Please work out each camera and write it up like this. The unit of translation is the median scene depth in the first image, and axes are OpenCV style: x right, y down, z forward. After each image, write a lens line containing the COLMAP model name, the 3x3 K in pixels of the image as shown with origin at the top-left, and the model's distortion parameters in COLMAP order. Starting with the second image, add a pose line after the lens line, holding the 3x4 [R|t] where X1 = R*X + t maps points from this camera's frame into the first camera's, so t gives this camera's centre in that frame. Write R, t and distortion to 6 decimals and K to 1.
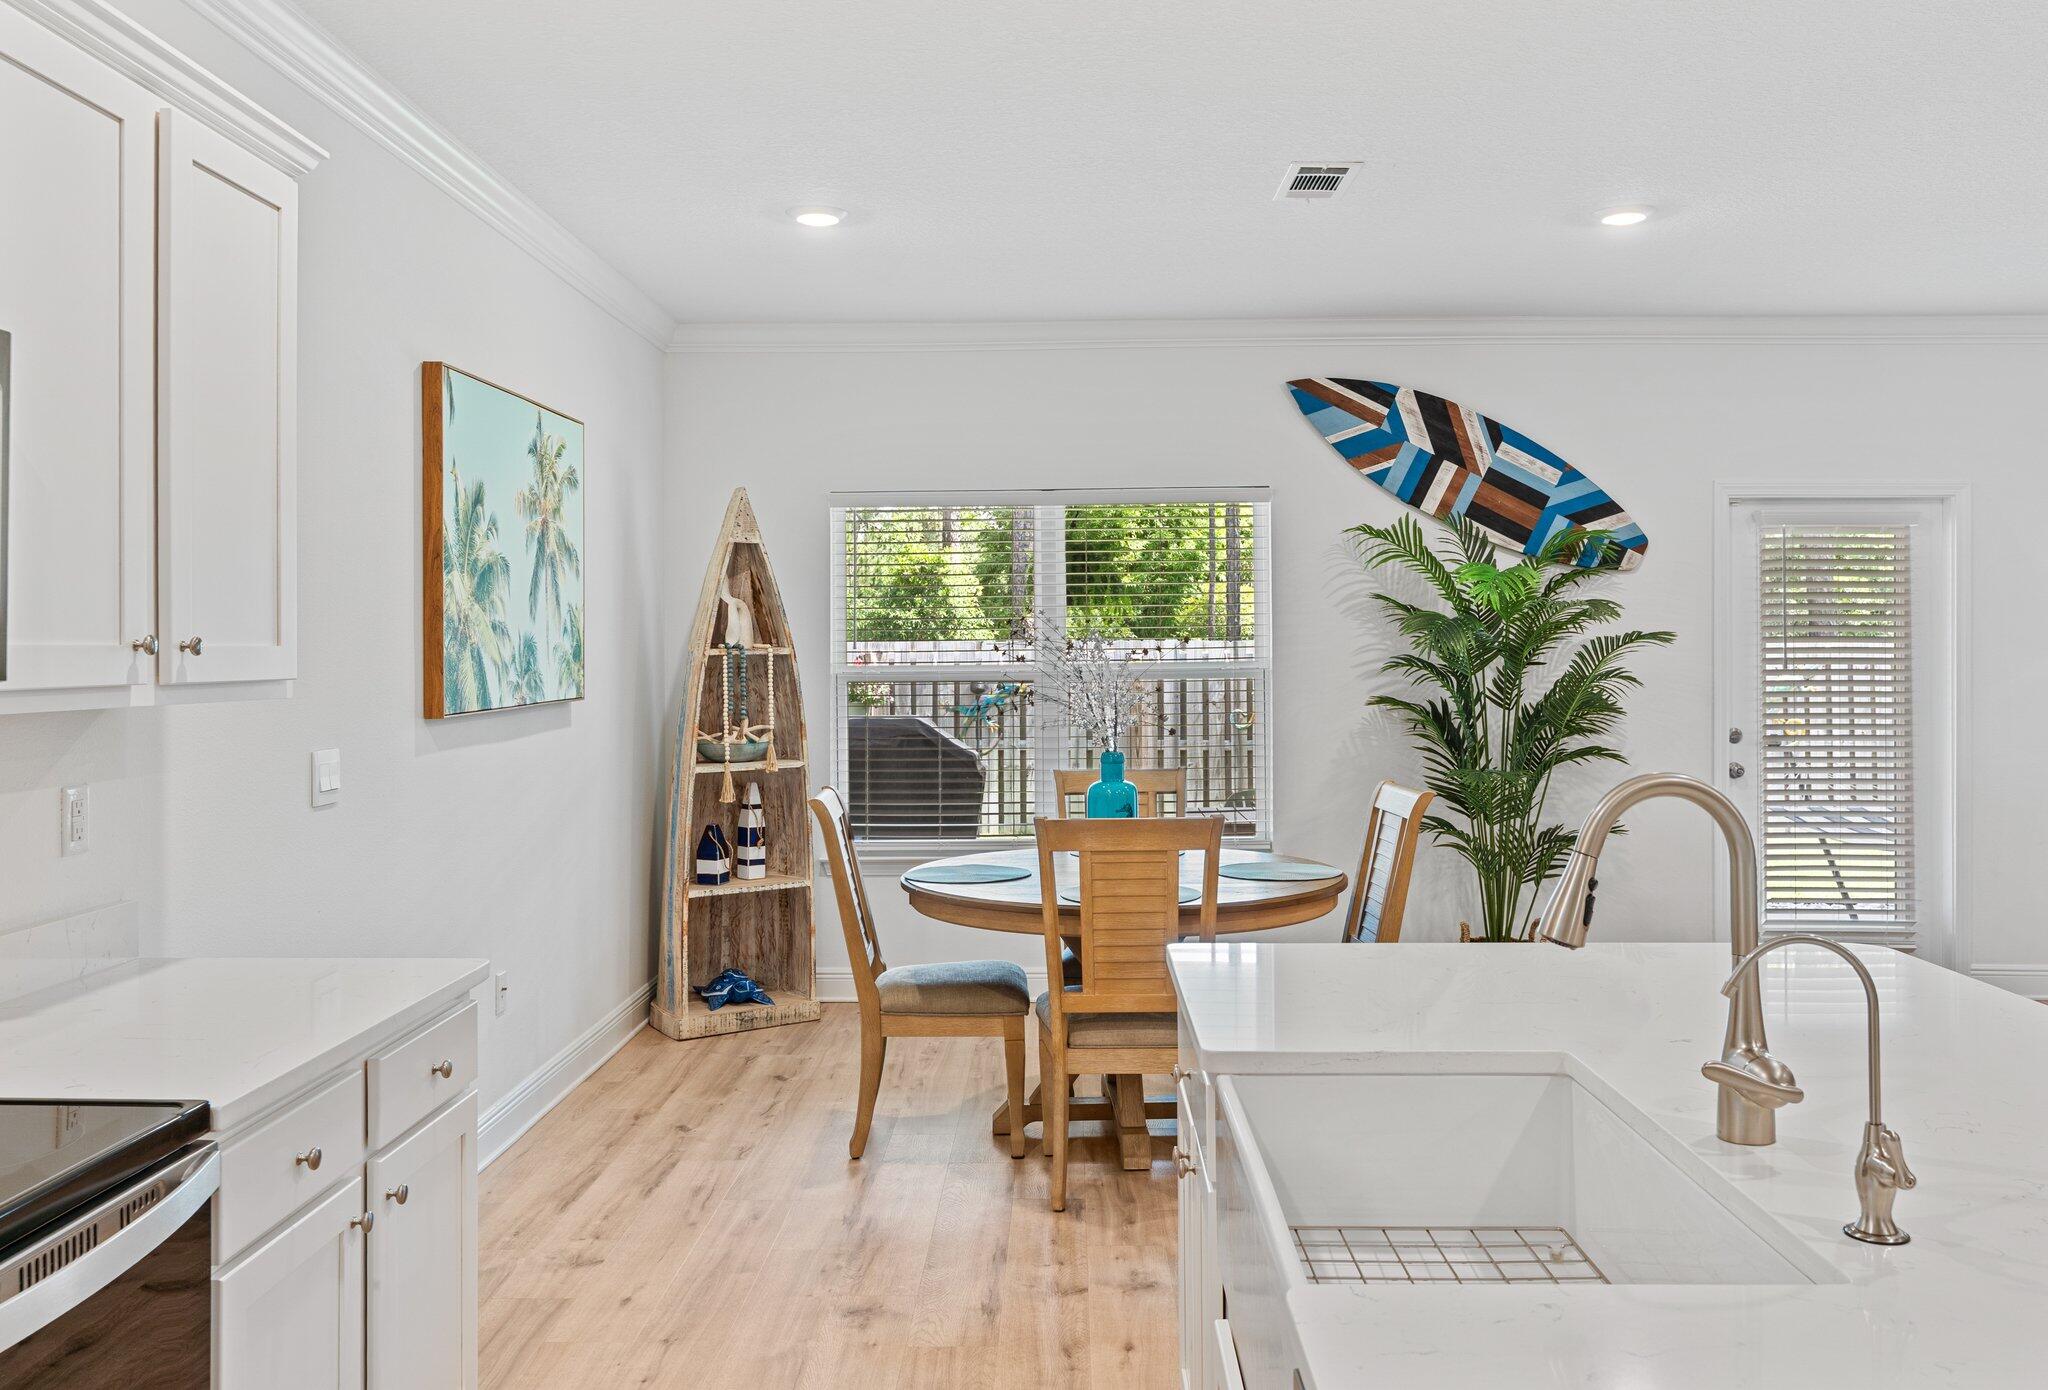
lens RADIAL K [[1663.6, 0, 1039.1], [0, 1663.6, 632.3], [0, 0, 1]] dist [0.013741, 0.001722]
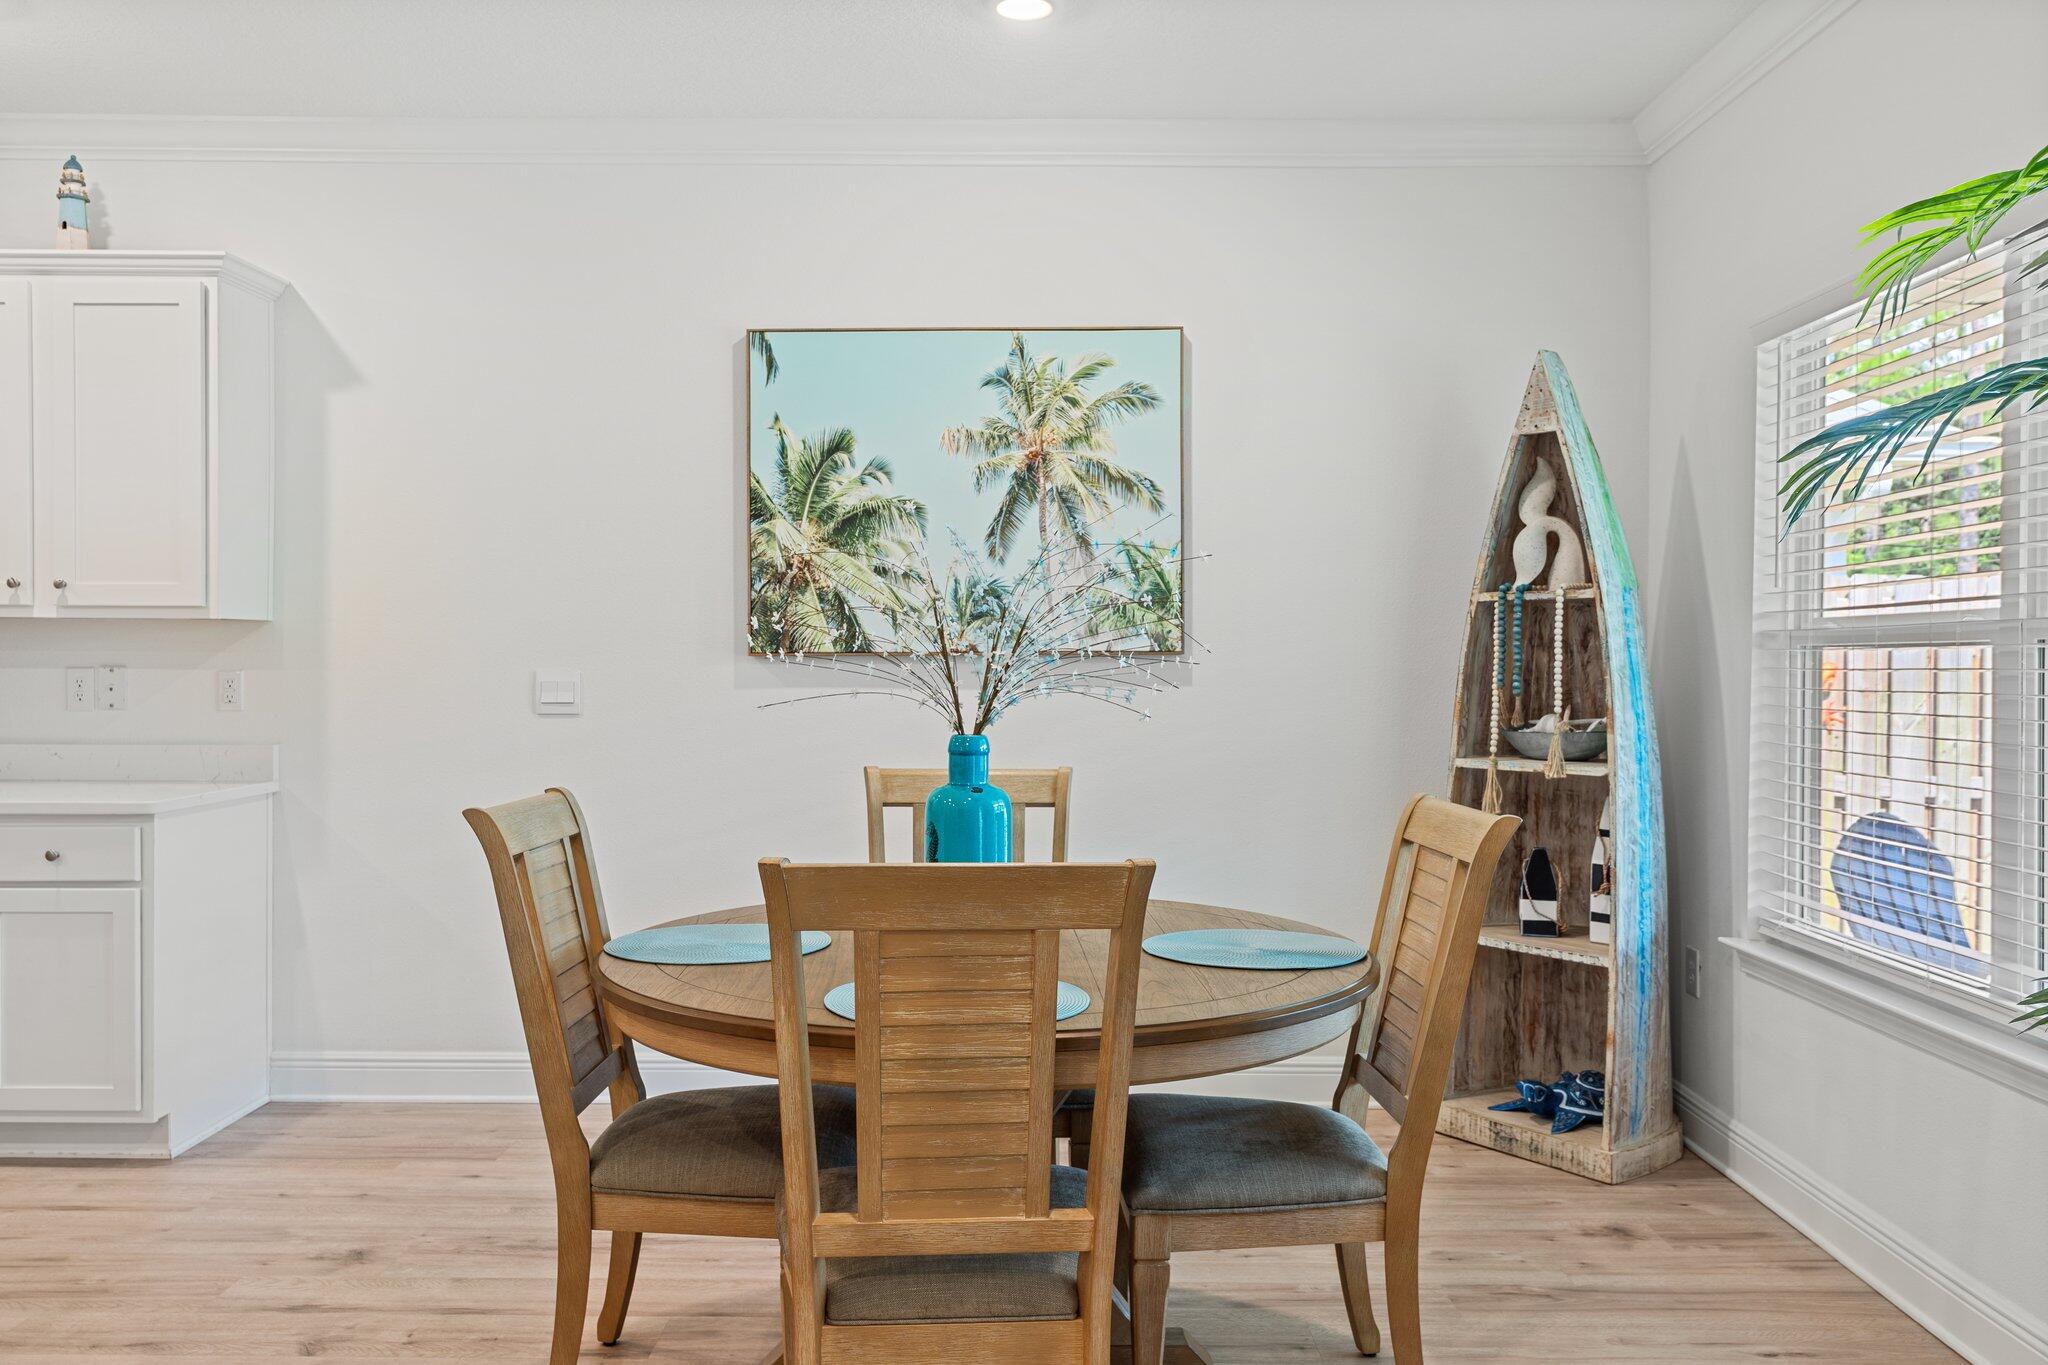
lens RADIAL K [[1614.0, 0, 1030.3], [0, 1614.0, 676.6], [0, 0, 1]] dist [-0.008854, 0.005724]
pose [[0.018237, 0.012264, -0.999758, 0.670165], [0.004304, 0.999915, 0.012344, 0.050624], [0.999824, -0.004528, 0.018183, 1.112535]]
